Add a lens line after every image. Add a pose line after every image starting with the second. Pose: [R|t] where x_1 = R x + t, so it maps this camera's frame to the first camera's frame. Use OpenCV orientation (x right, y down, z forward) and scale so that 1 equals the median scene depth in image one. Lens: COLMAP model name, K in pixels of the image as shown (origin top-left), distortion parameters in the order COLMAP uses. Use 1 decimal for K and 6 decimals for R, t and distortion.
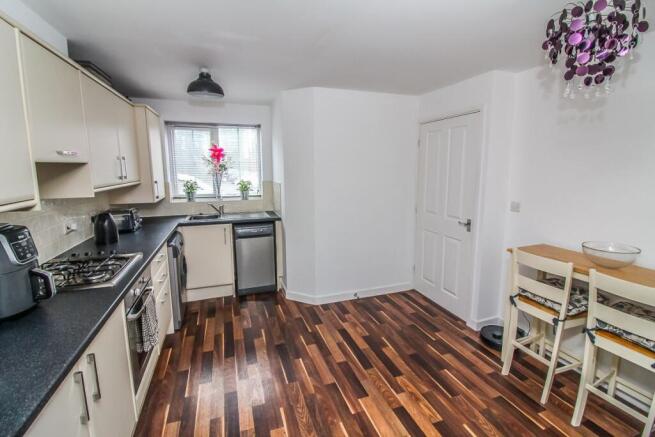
lens RADIAL K [[305.0, 0, 330.8], [0, 305.0, 211.7], [0, 0, 1]] dist [-0.002372, -0.000958]
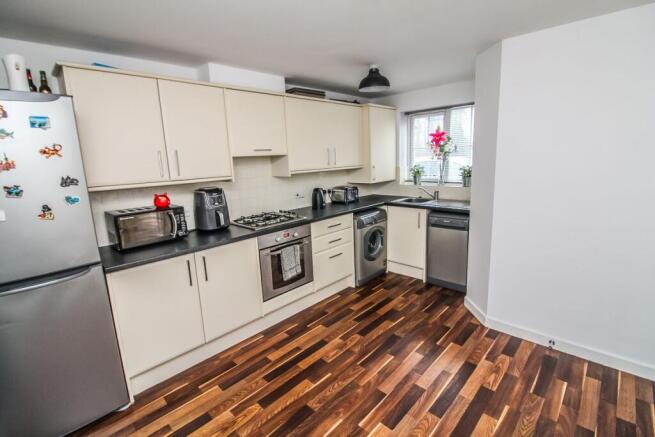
lens RADIAL K [[305.0, 0, 330.8], [0, 305.0, 211.7], [0, 0, 1]] dist [-0.002372, -0.000958]
pose [[0.447703, 0.145425, -0.882277, 0.423297], [-0.093963, 0.988875, 0.115315, -0.040172], [0.889232, 0.031275, 0.456387, 0.274040]]
